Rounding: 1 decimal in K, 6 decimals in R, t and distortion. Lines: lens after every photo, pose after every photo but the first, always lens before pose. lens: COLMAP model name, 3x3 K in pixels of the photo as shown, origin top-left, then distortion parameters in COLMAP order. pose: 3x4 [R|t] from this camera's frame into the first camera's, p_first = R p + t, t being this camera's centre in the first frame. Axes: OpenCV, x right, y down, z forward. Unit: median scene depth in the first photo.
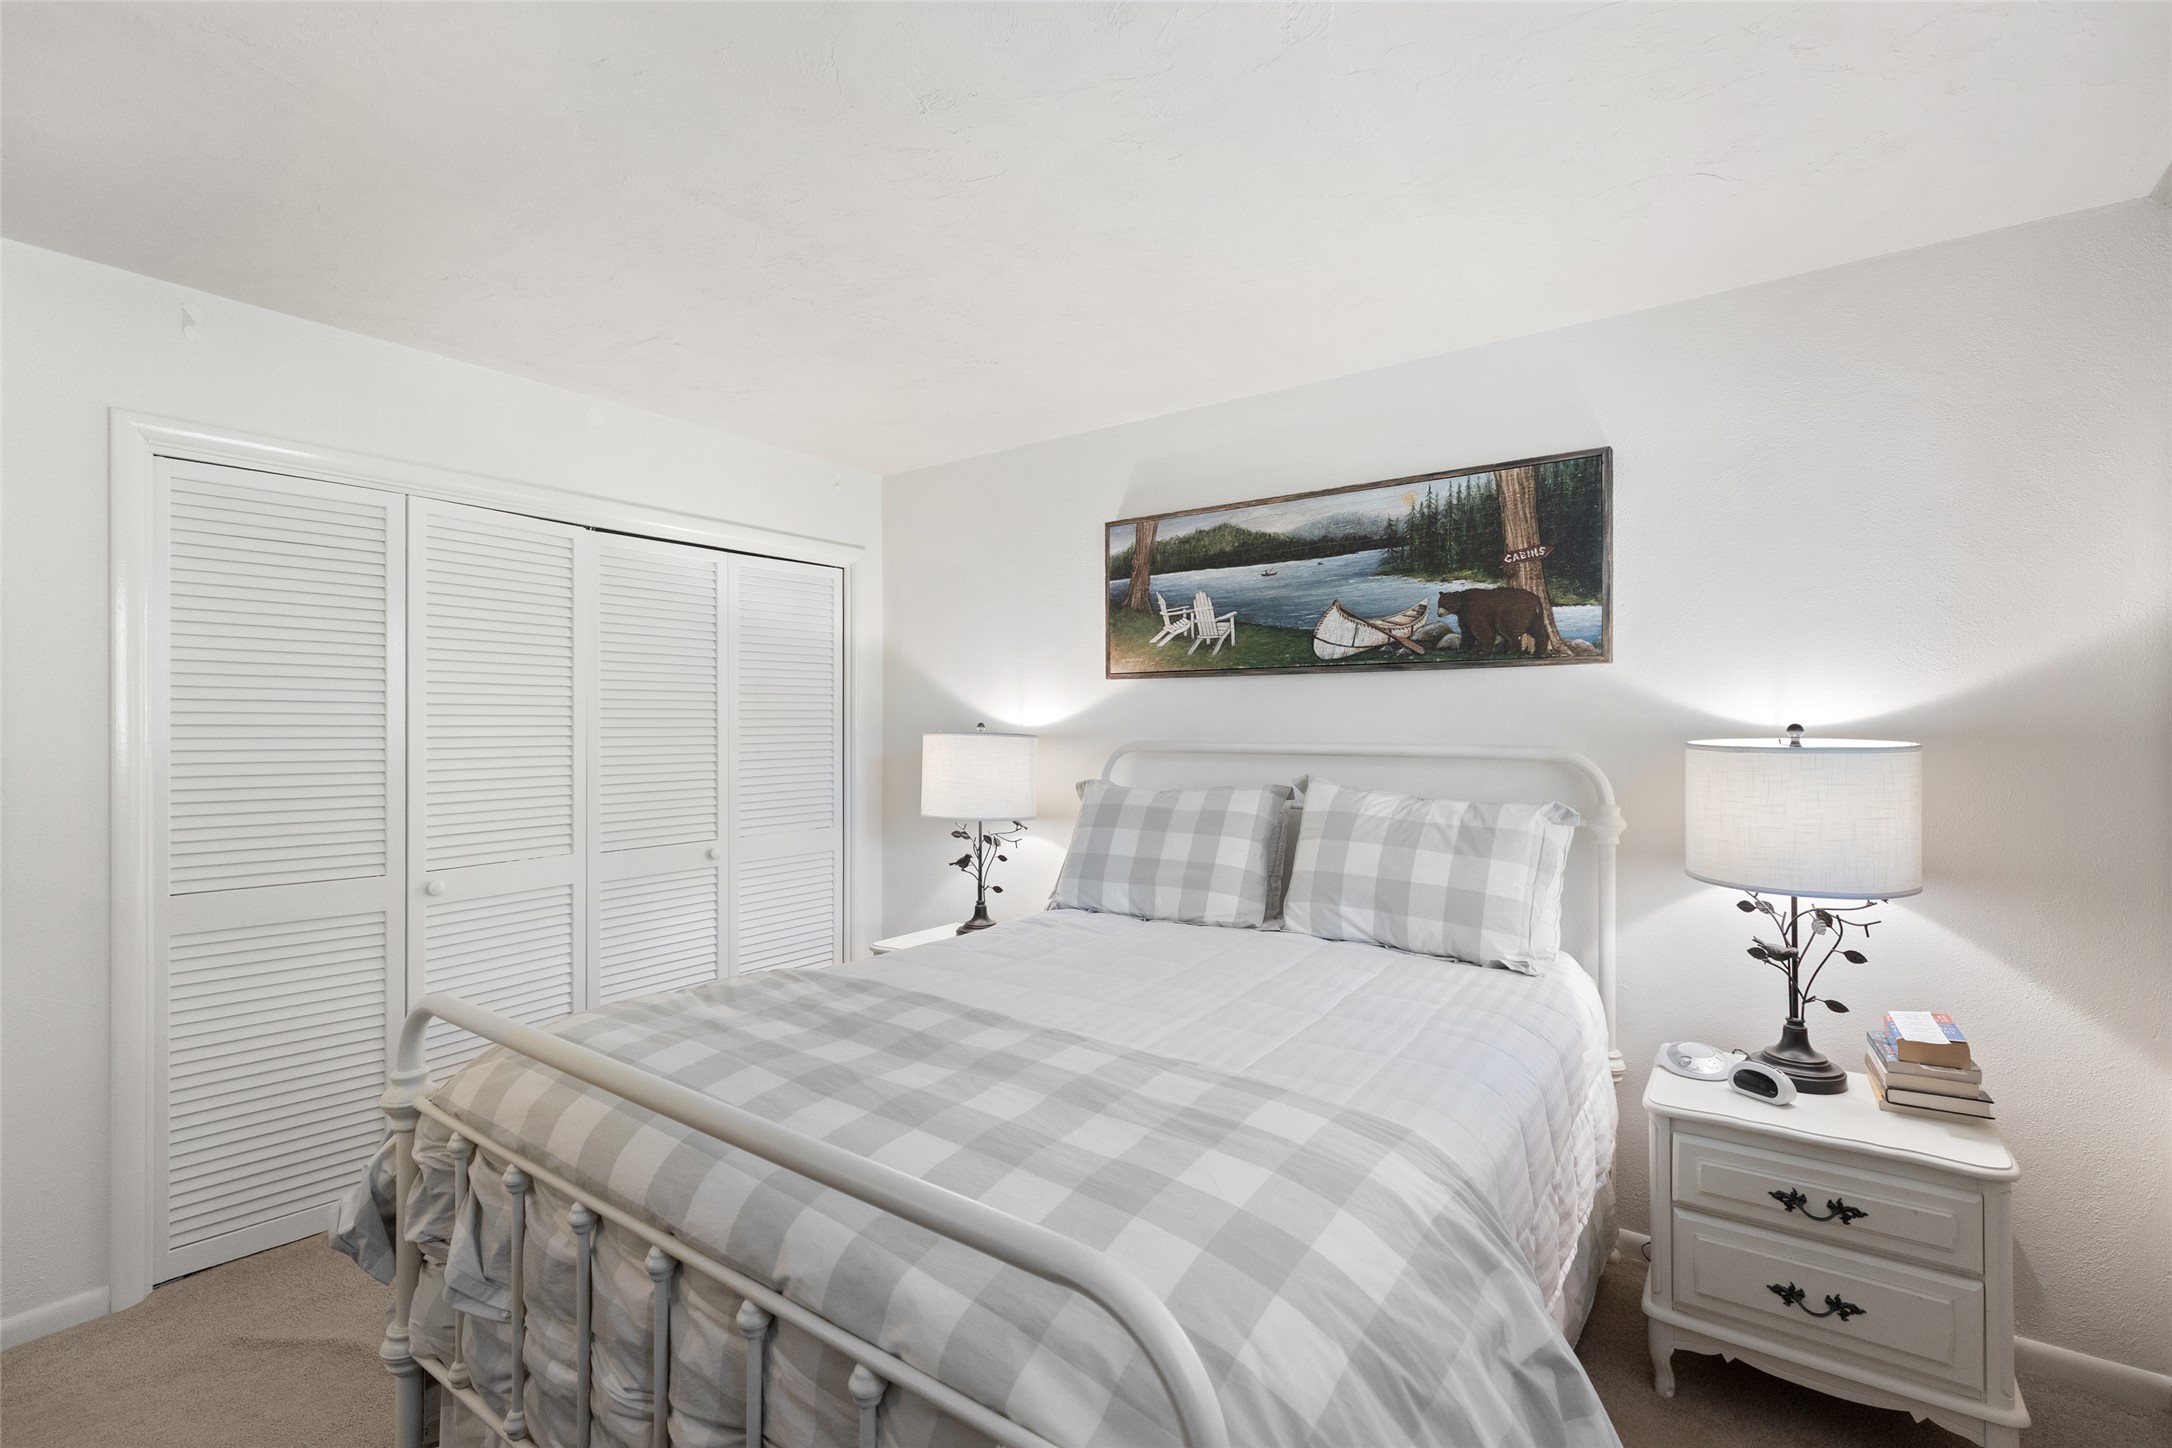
lens RADIAL K [[950.6, 0, 1077.7], [0, 950.6, 727.6], [0, 0, 1]] dist [0.001717, -0.000225]
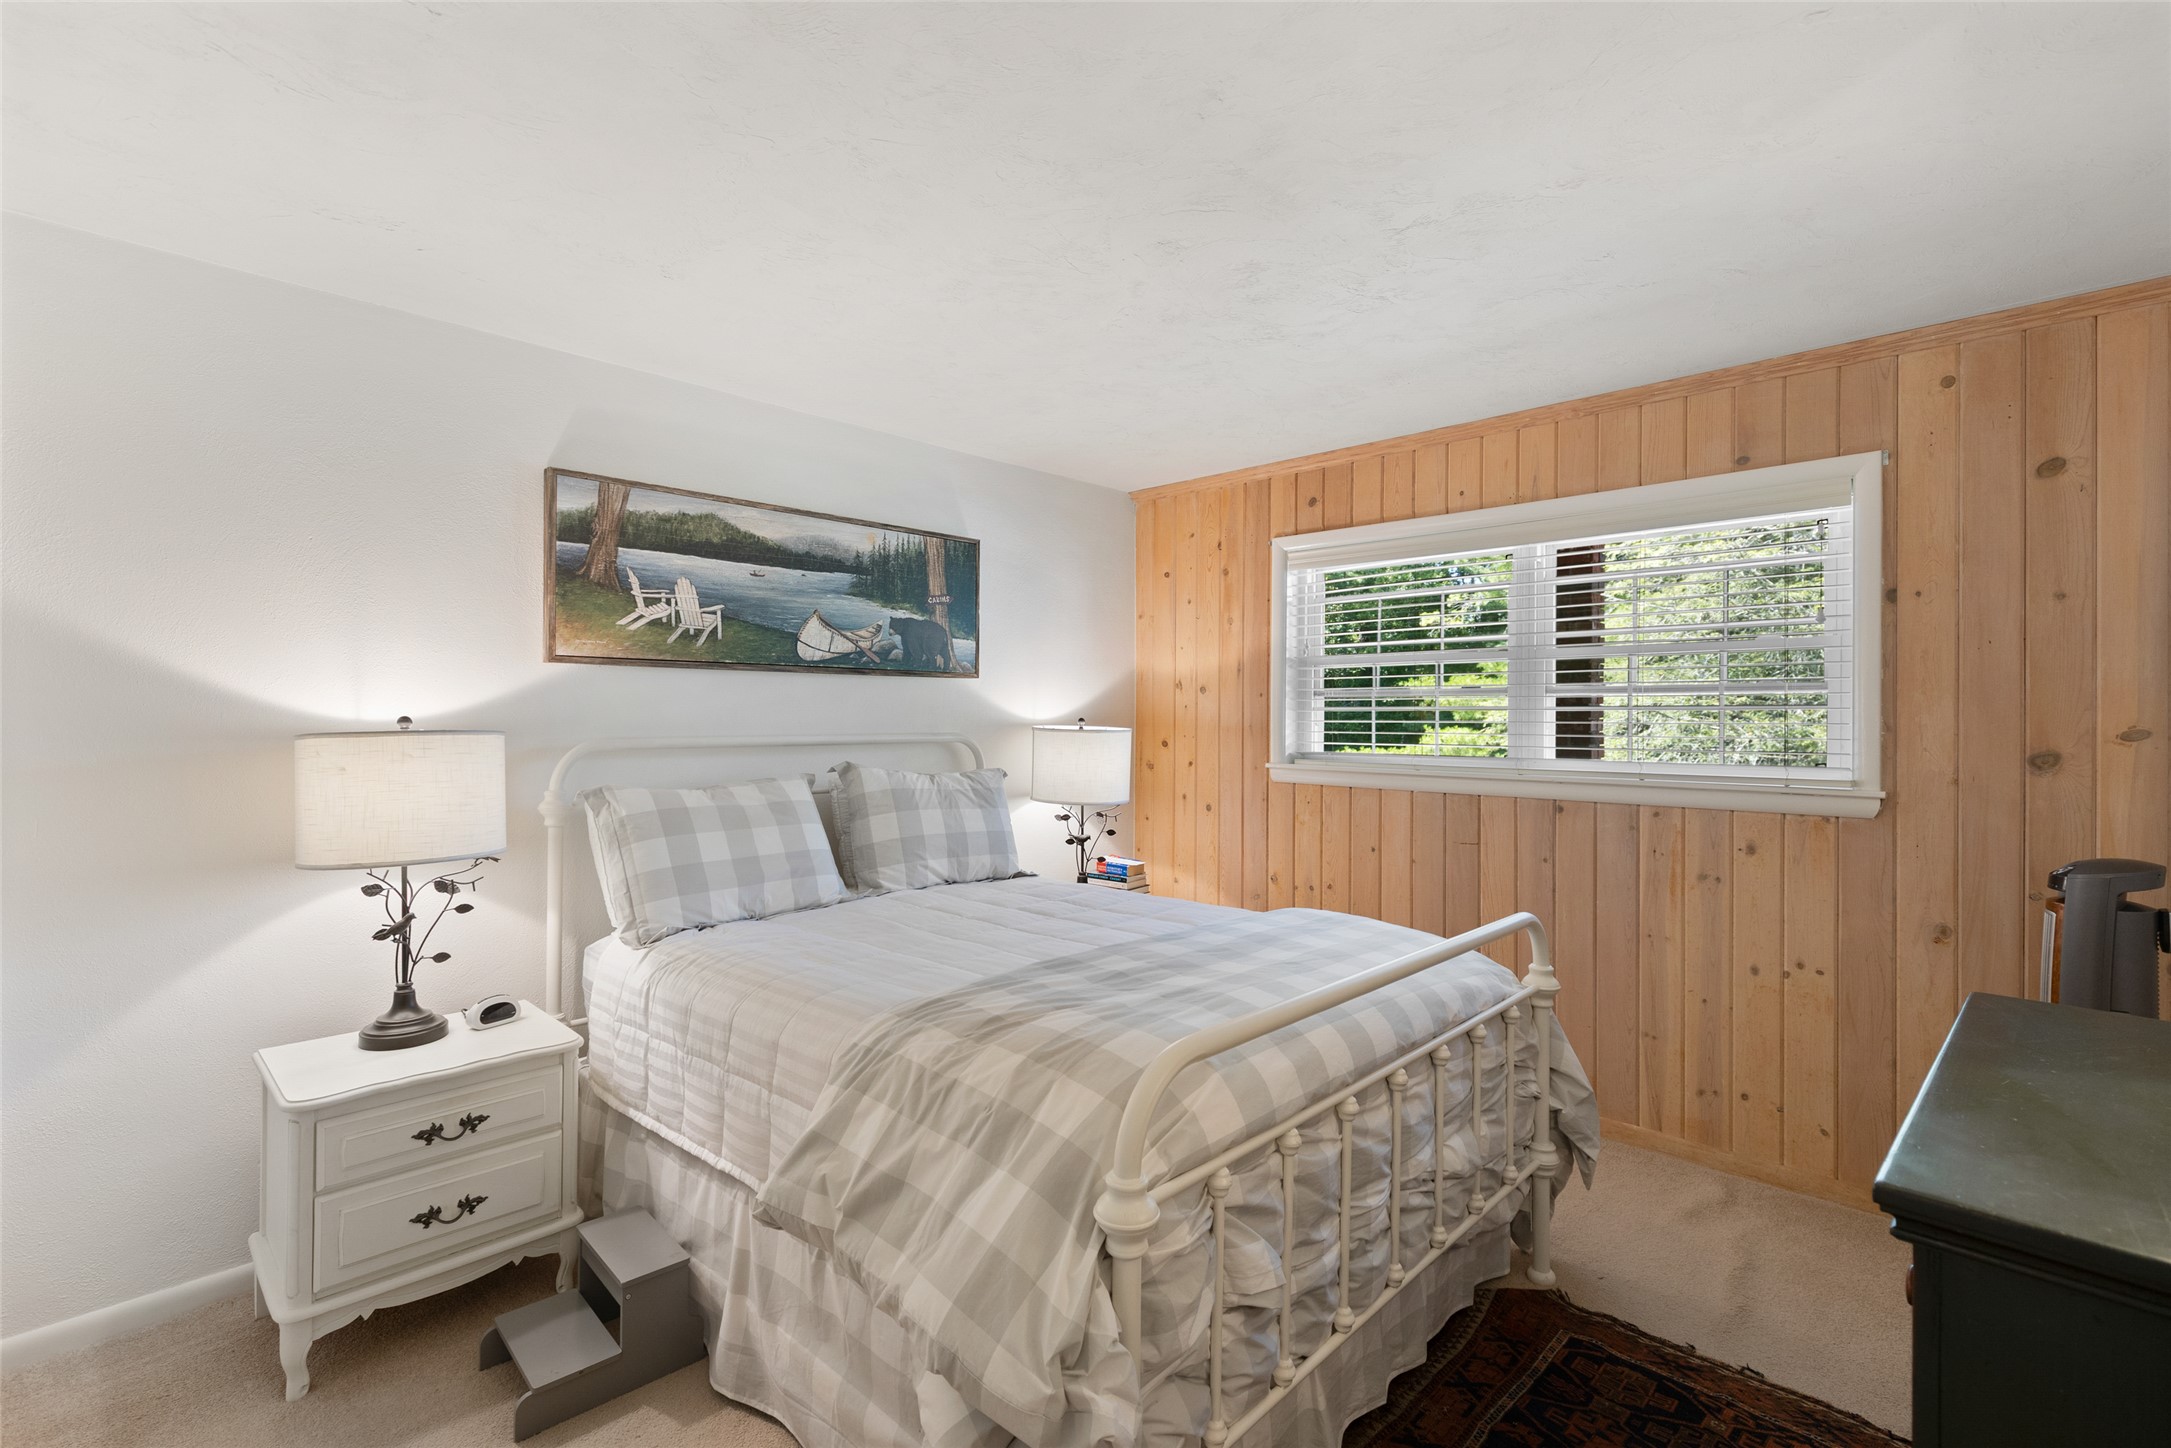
lens RADIAL K [[974.1, 0, 1085.6], [0, 974.1, 718.1], [0, 0, 1]] dist [0.000593, -0.000222]
pose [[0.143729, -0.011720, 0.989548, -0.837503], [-0.010305, 0.999858, 0.013339, -0.021790], [-0.989563, -0.012114, 0.143588, 0.498639]]
